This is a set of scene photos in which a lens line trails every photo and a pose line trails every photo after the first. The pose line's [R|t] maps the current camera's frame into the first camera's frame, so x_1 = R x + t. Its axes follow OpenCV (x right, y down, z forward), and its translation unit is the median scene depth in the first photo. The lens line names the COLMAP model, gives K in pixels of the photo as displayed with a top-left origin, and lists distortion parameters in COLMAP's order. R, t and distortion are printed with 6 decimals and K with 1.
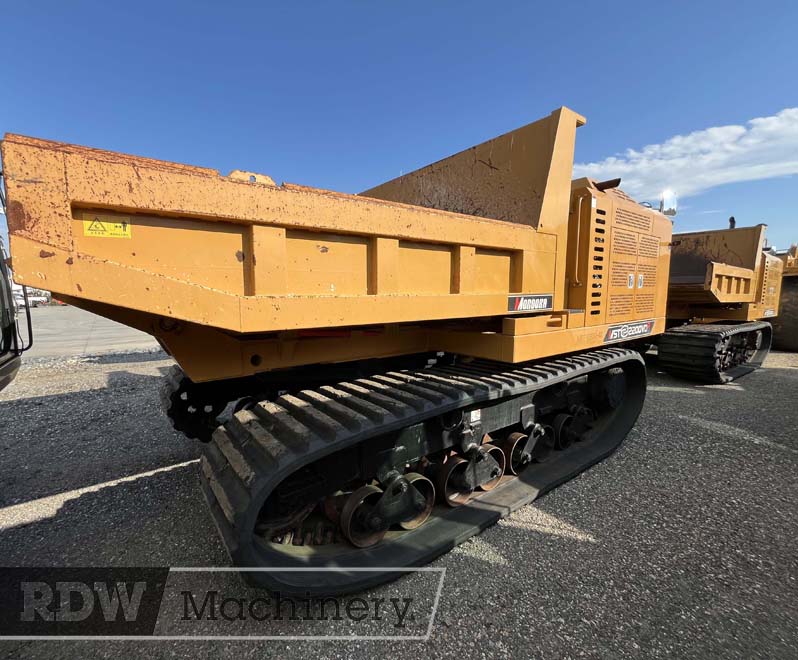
lens RADIAL K [[355.5, 0, 359.4], [0, 355.5, 330.1], [0, 0, 1]] dist [-0.003073, 0.000348]
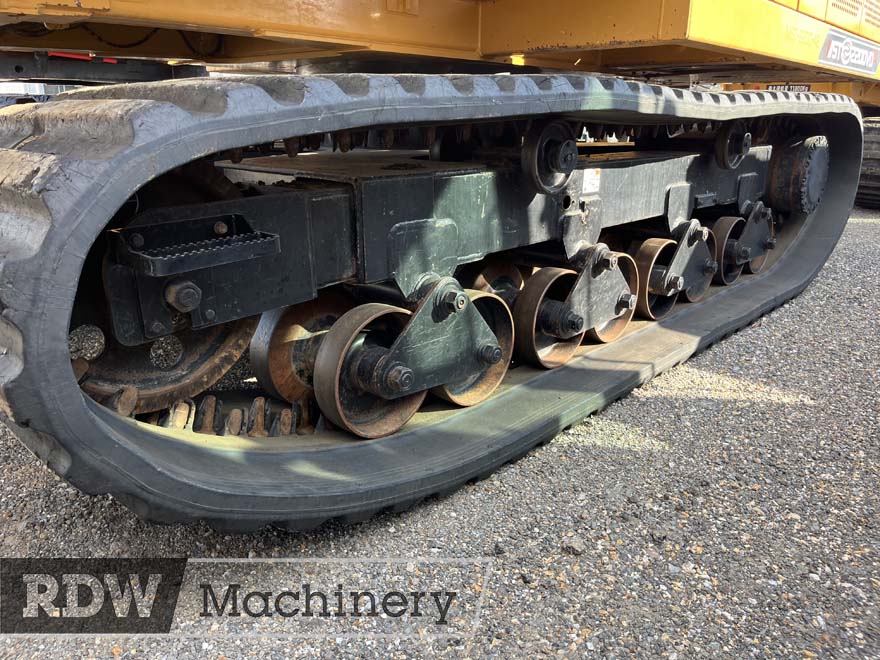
lens RADIAL K [[664.9, 0, 439.7], [0, 664.9, 330.0], [0, 0, 1]] dist [0.026587, -0.028445]
pose [[0.974627, -0.052906, 0.217491, -0.063615], [0.008340, 0.979573, 0.200914, 0.277934], [-0.223678, -0.194003, 0.955160, 0.207521]]
